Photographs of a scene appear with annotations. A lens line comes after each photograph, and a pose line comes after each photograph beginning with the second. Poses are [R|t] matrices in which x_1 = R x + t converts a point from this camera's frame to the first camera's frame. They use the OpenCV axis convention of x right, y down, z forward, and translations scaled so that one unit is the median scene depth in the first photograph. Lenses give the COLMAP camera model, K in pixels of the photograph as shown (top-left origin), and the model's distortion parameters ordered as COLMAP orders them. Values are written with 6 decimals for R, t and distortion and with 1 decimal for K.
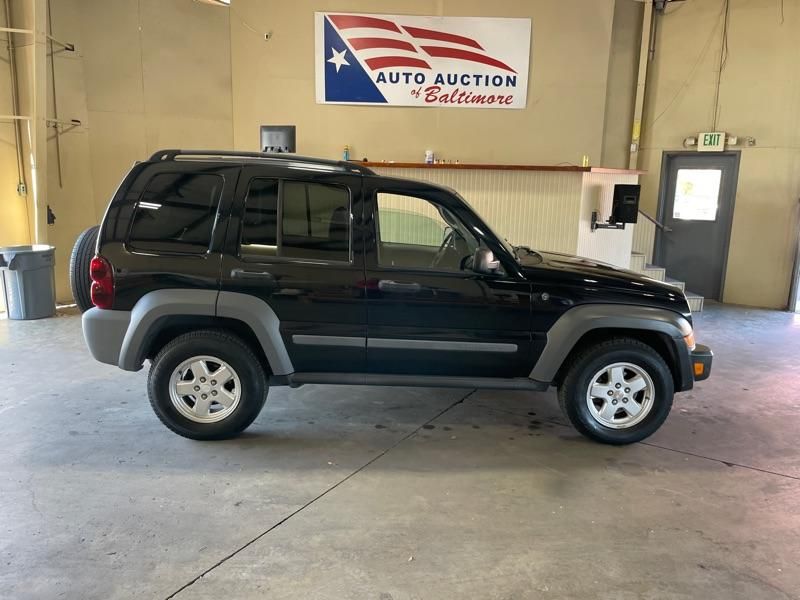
lens RADIAL K [[581.2, 0, 405.8], [0, 581.2, 284.5], [0, 0, 1]] dist [0.032135, -0.064375]
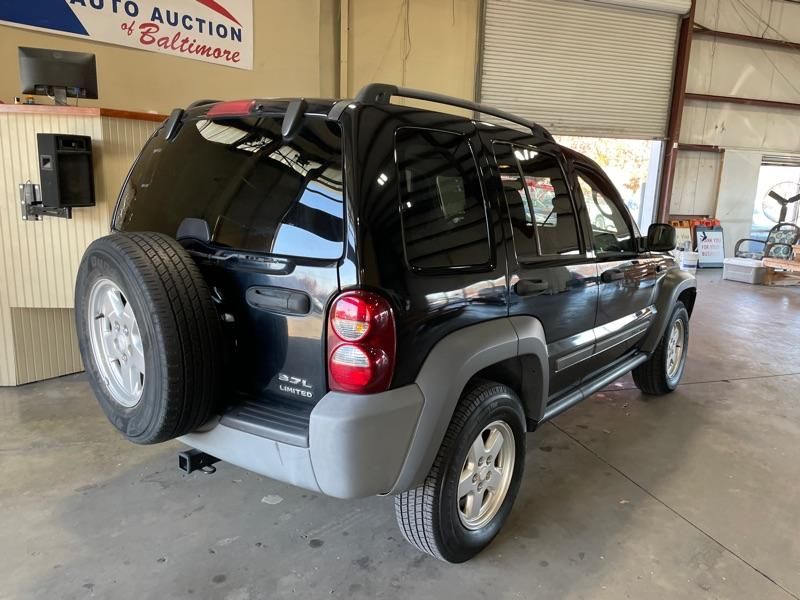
lens RADIAL K [[590.2, 0, 404.9], [0, 590.2, 304.6], [0, 0, 1]] dist [0.039394, -0.064296]
pose [[0.673037, -0.150686, 0.724096, -0.336848], [0.103005, 0.988582, 0.109984, -0.034414], [-0.732401, 0.000562, 0.680874, 0.245616]]
